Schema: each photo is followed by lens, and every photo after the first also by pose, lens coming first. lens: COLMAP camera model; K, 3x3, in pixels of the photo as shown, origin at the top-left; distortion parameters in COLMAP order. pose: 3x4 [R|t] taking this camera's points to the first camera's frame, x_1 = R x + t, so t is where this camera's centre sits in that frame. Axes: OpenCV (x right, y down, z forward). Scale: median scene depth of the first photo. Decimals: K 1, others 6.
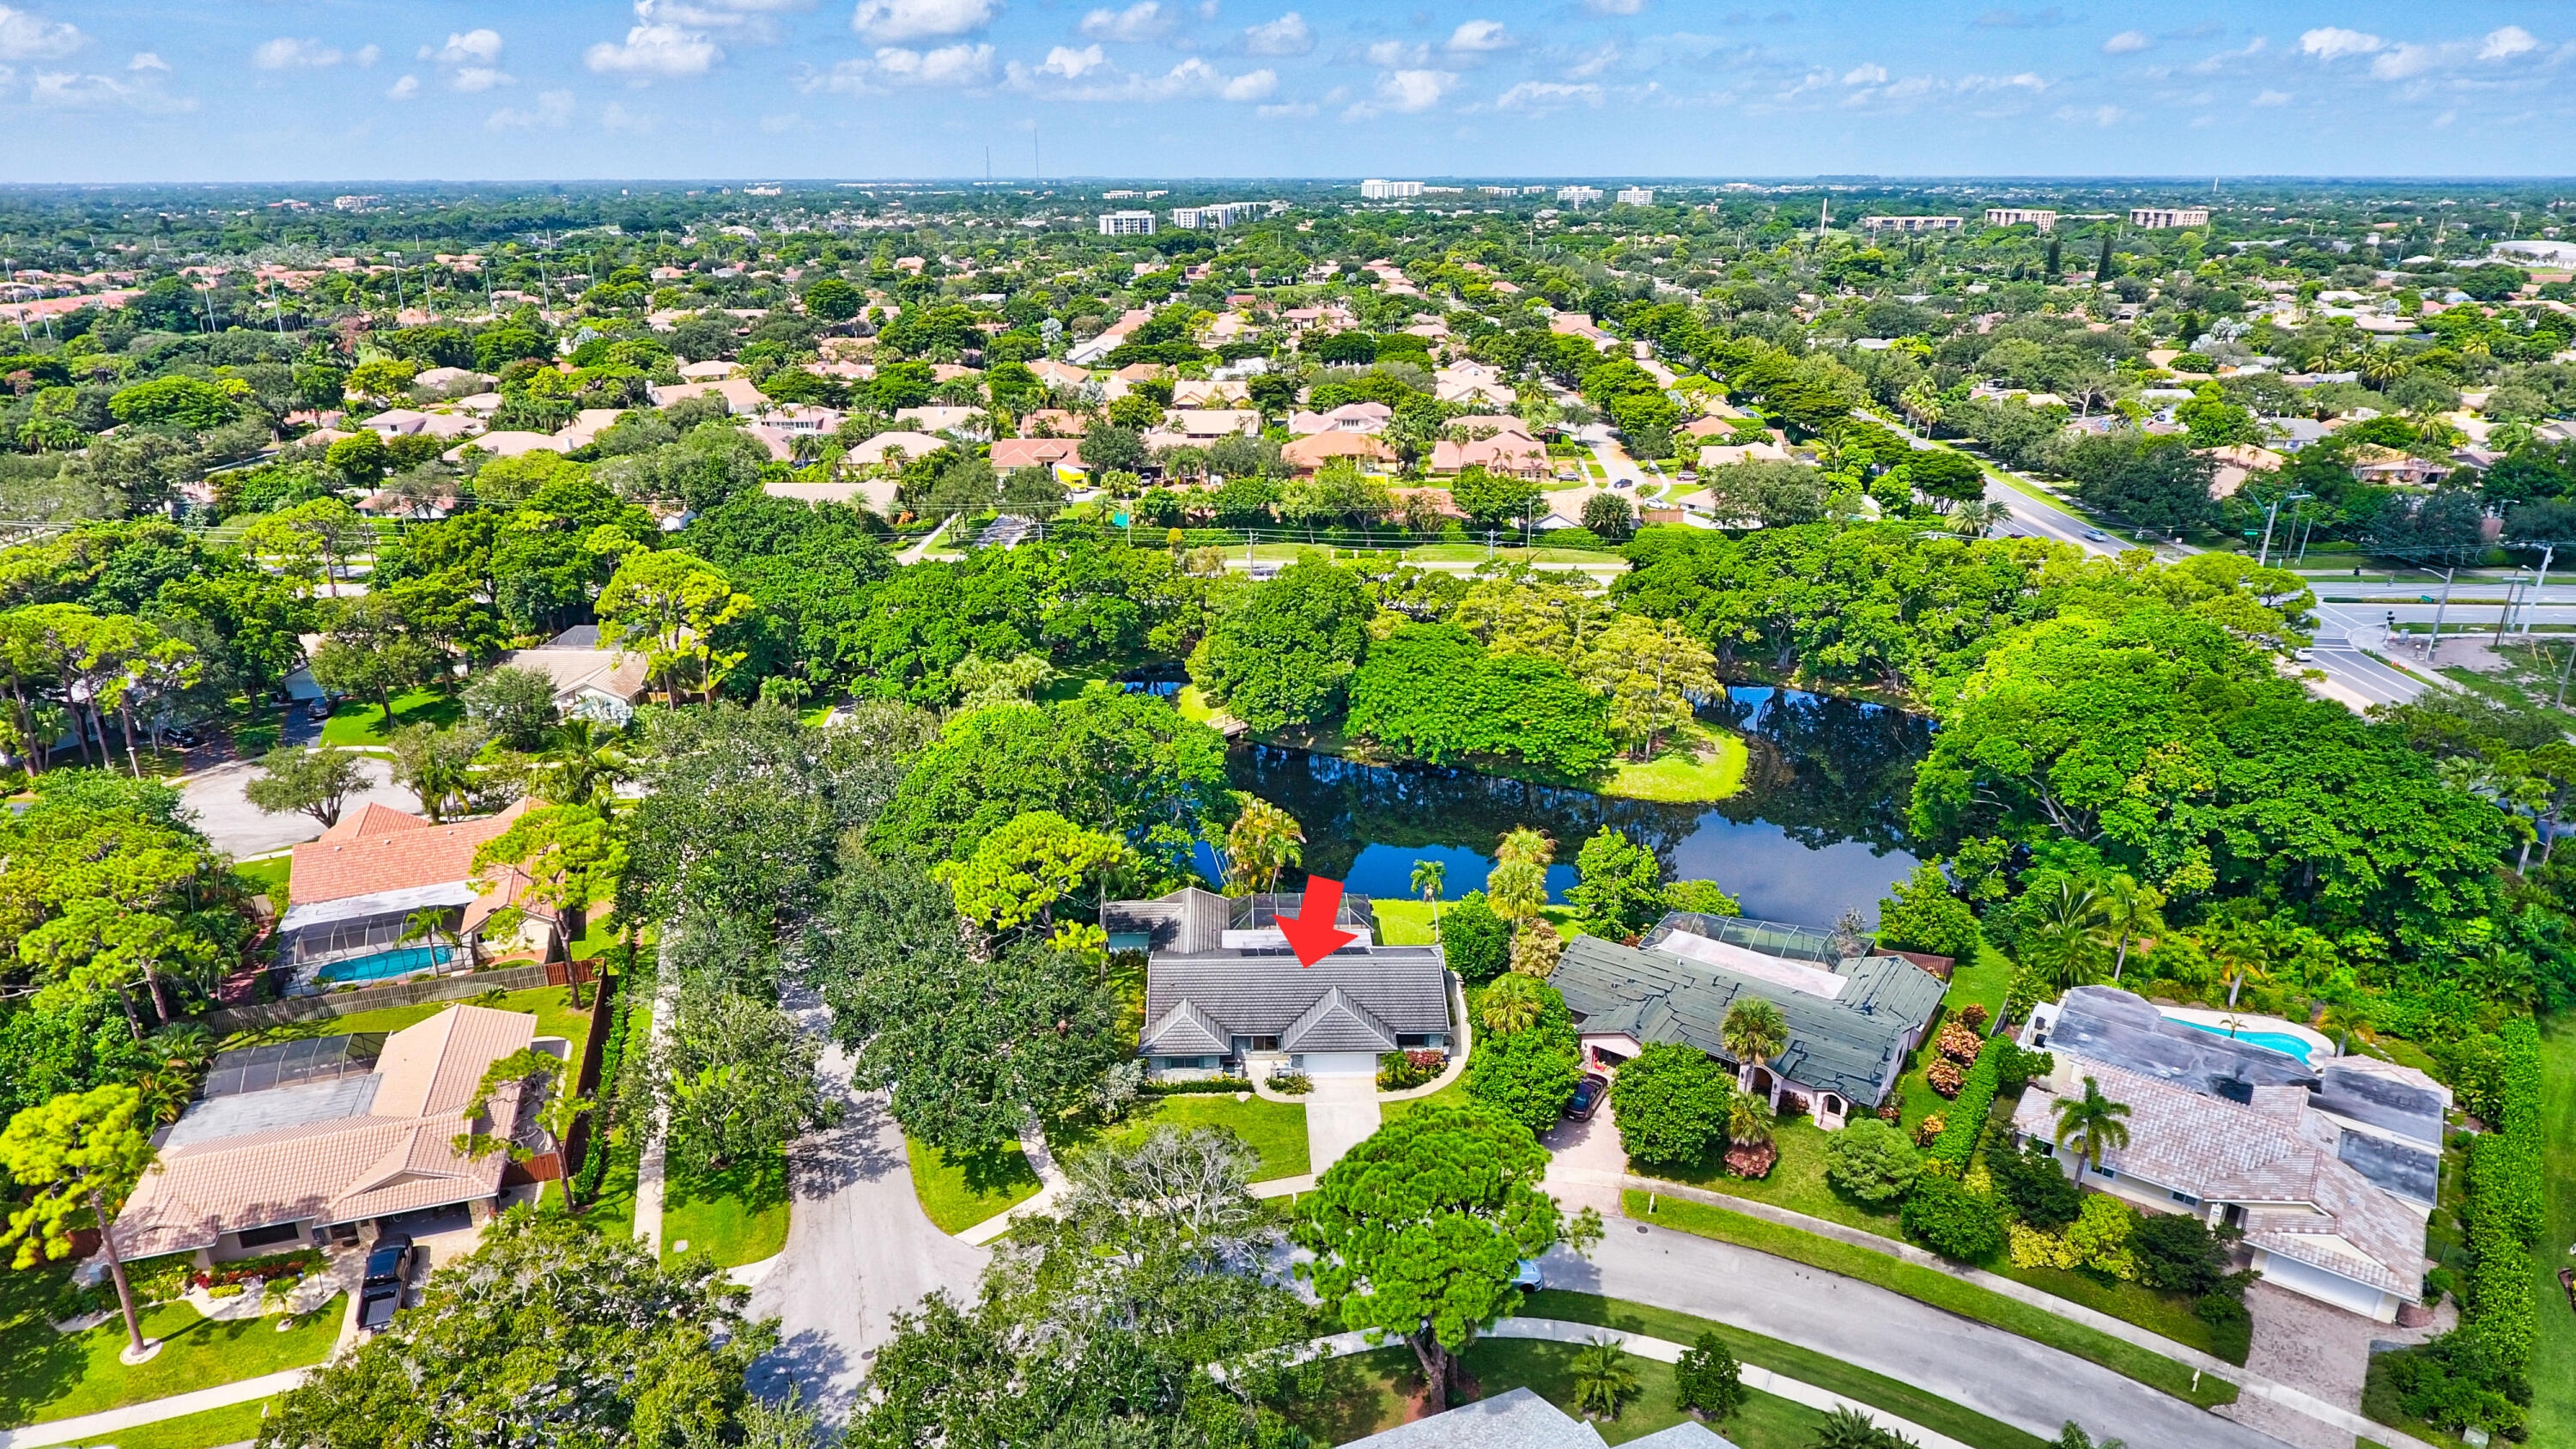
lens RADIAL K [[1519.0, 0, 1258.3], [0, 1519.0, 724.5], [0, 0, 1]] dist [-0.003071, 0.000064]
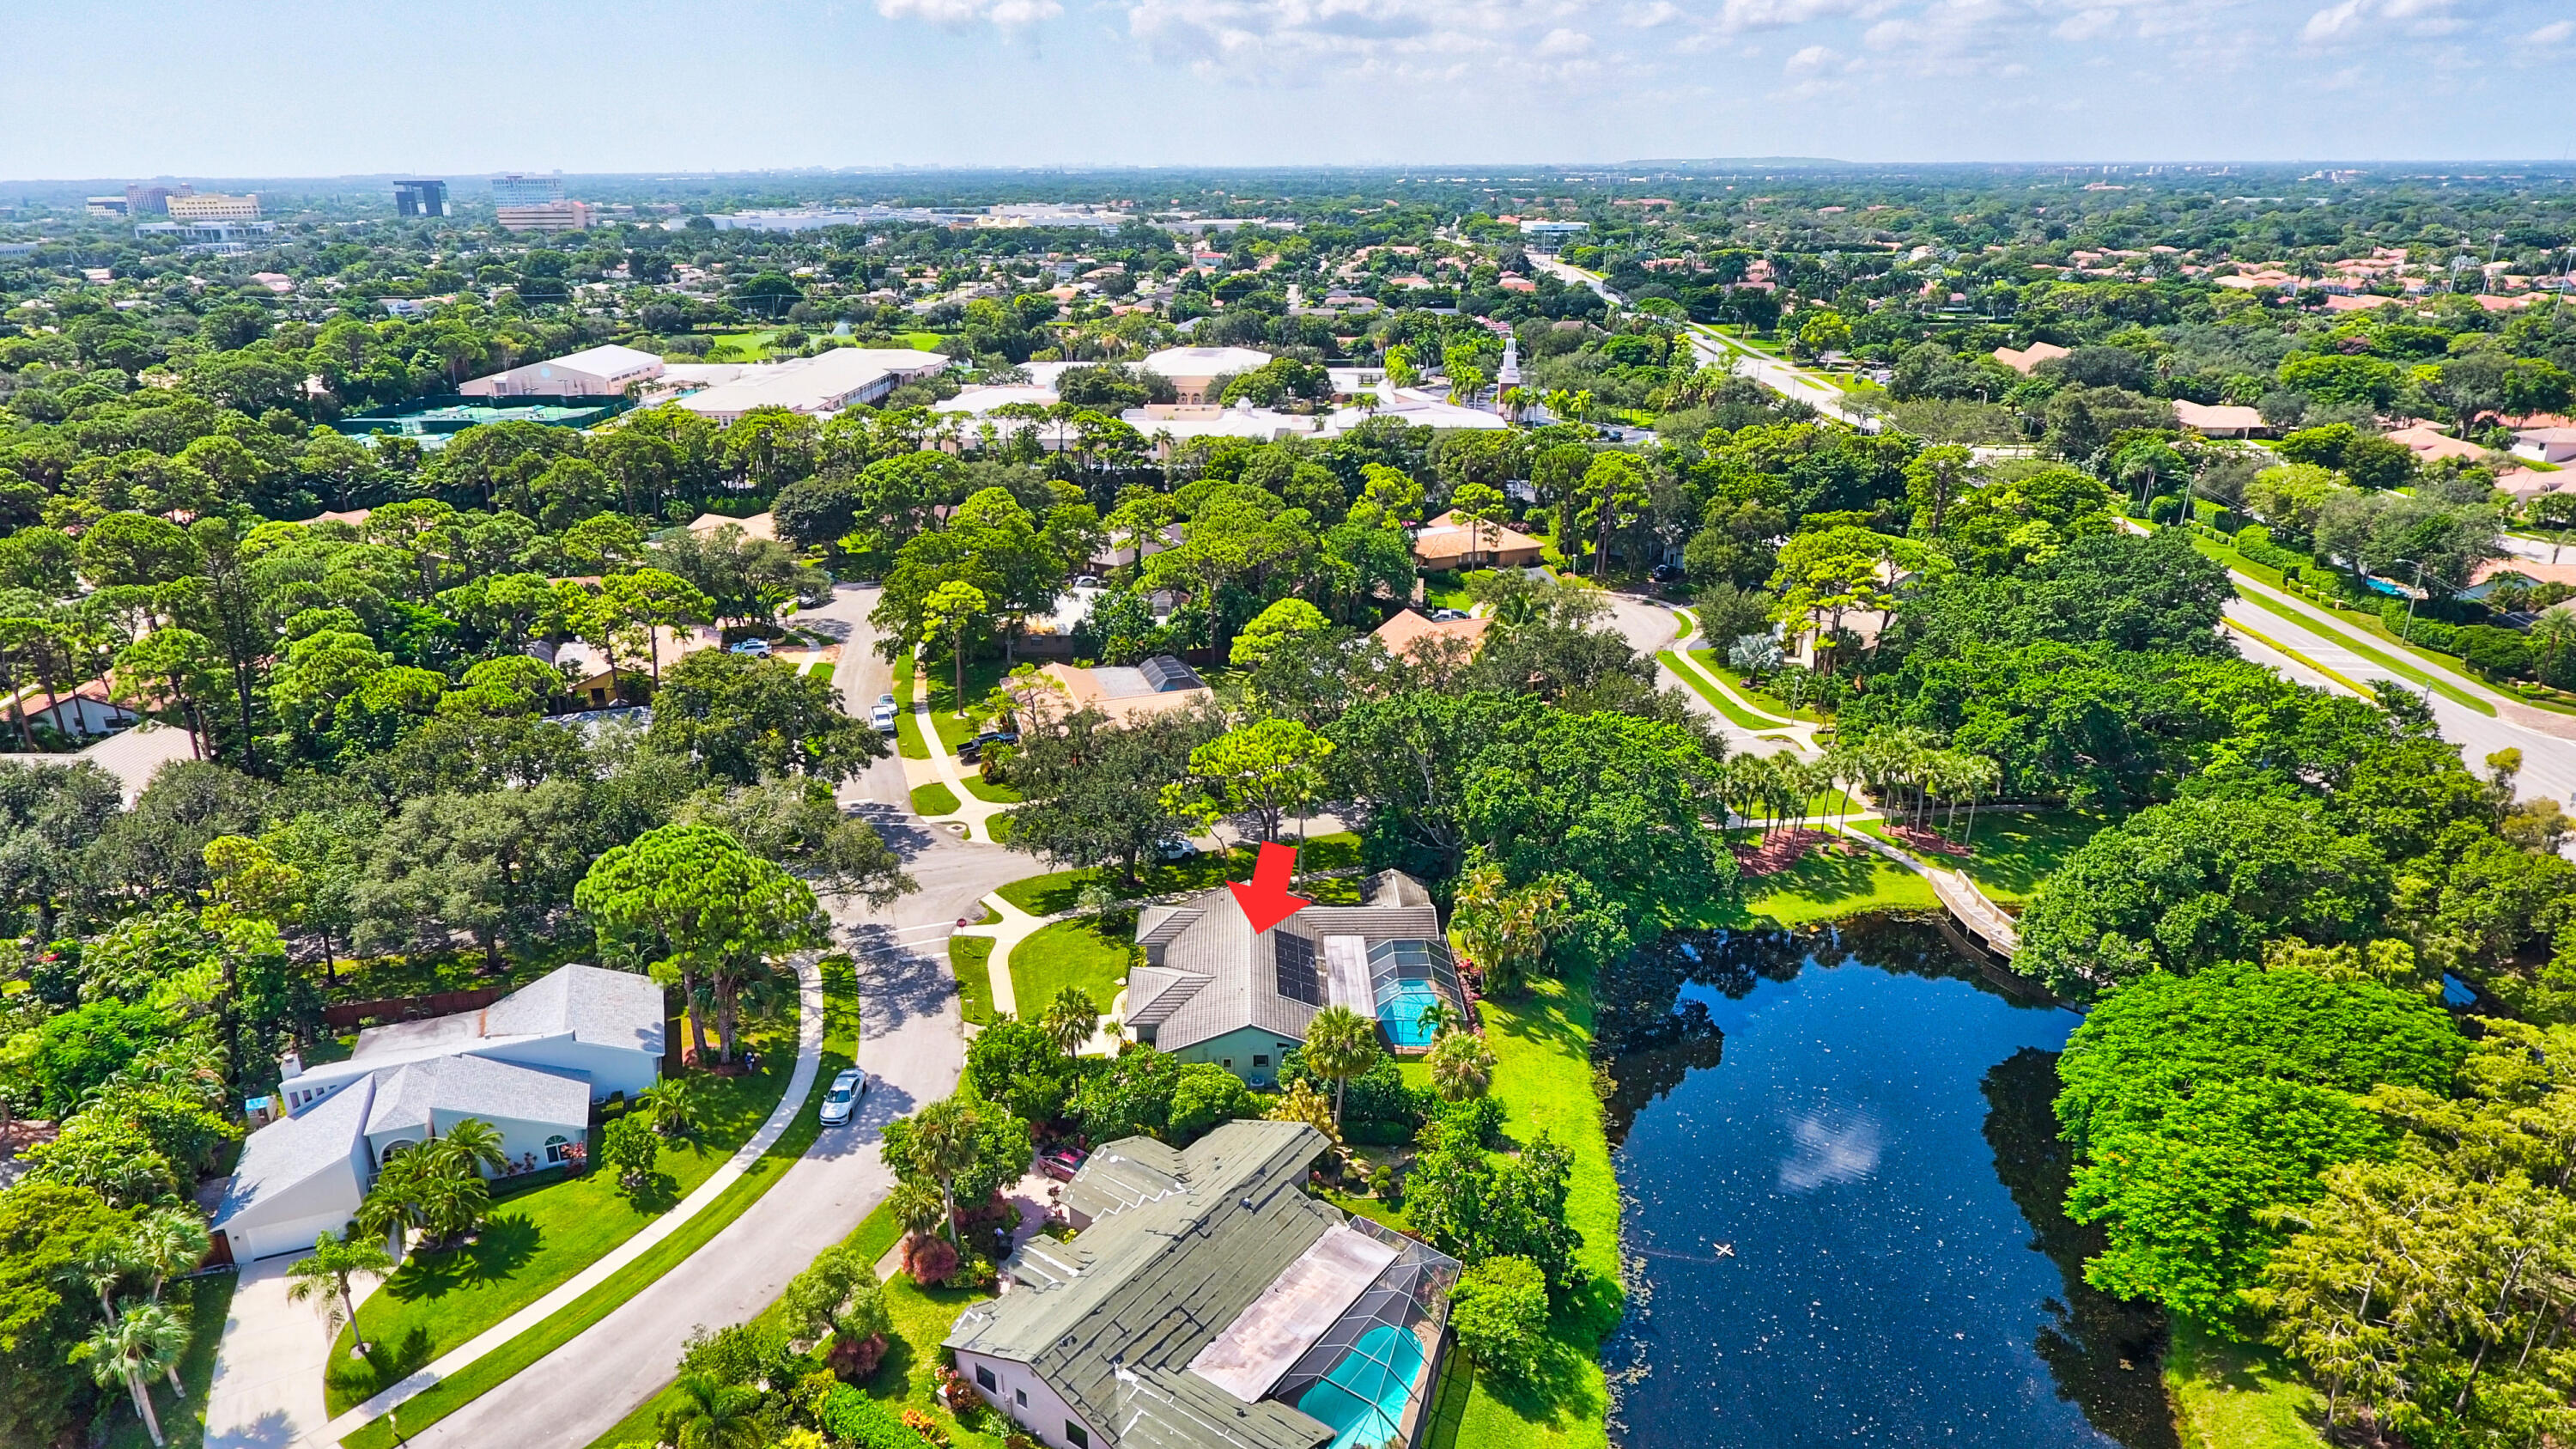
lens RADIAL K [[1519.0, 0, 1258.3], [0, 1519.0, 724.5], [0, 0, 1]] dist [-0.003071, 0.000064]
pose [[-0.012608, 0.352509, -0.935724, 0.613203], [-0.335841, 0.879944, 0.336020, -0.209359], [0.941834, 0.318491, 0.107293, 0.579676]]
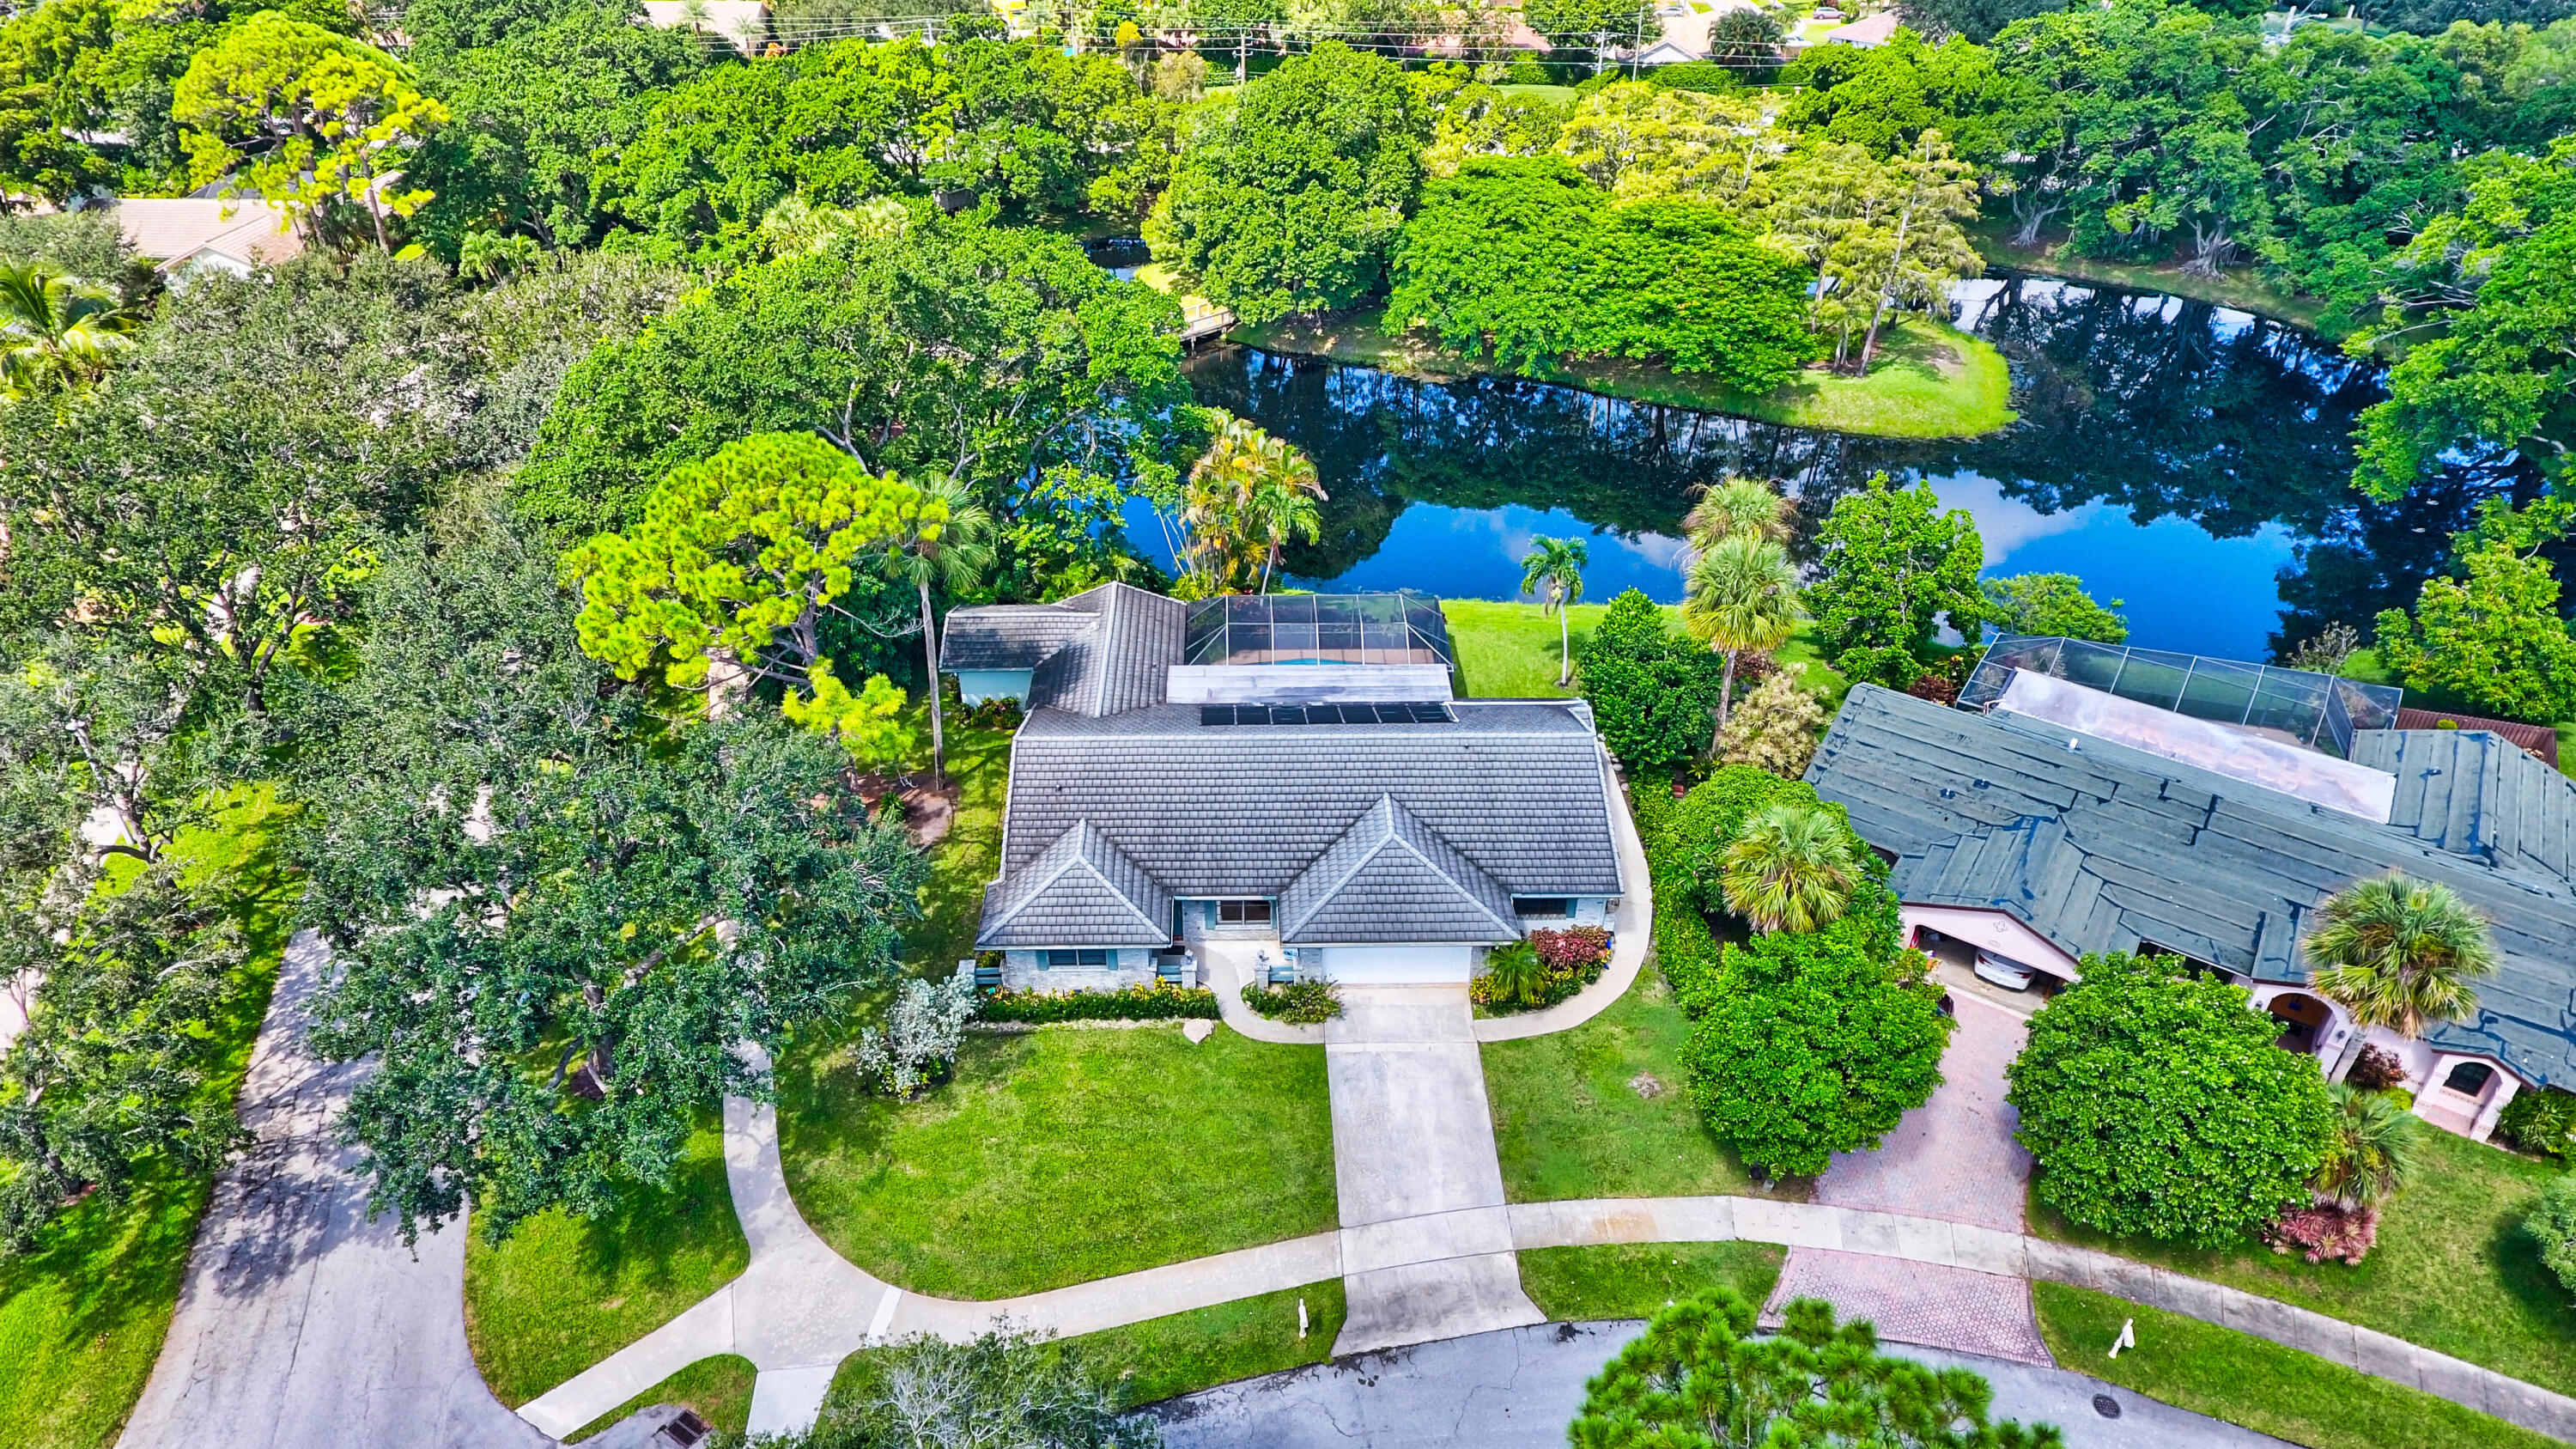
lens RADIAL K [[1519.0, 0, 1258.3], [0, 1519.0, 724.5], [0, 0, 1]] dist [-0.003071, 0.000064]
pose [[0.999984, 0.005444, -0.001540, 0.006143], [-0.004965, 0.974954, 0.222353, 0.027168], [0.002712, -0.222342, 0.974965, 0.349060]]
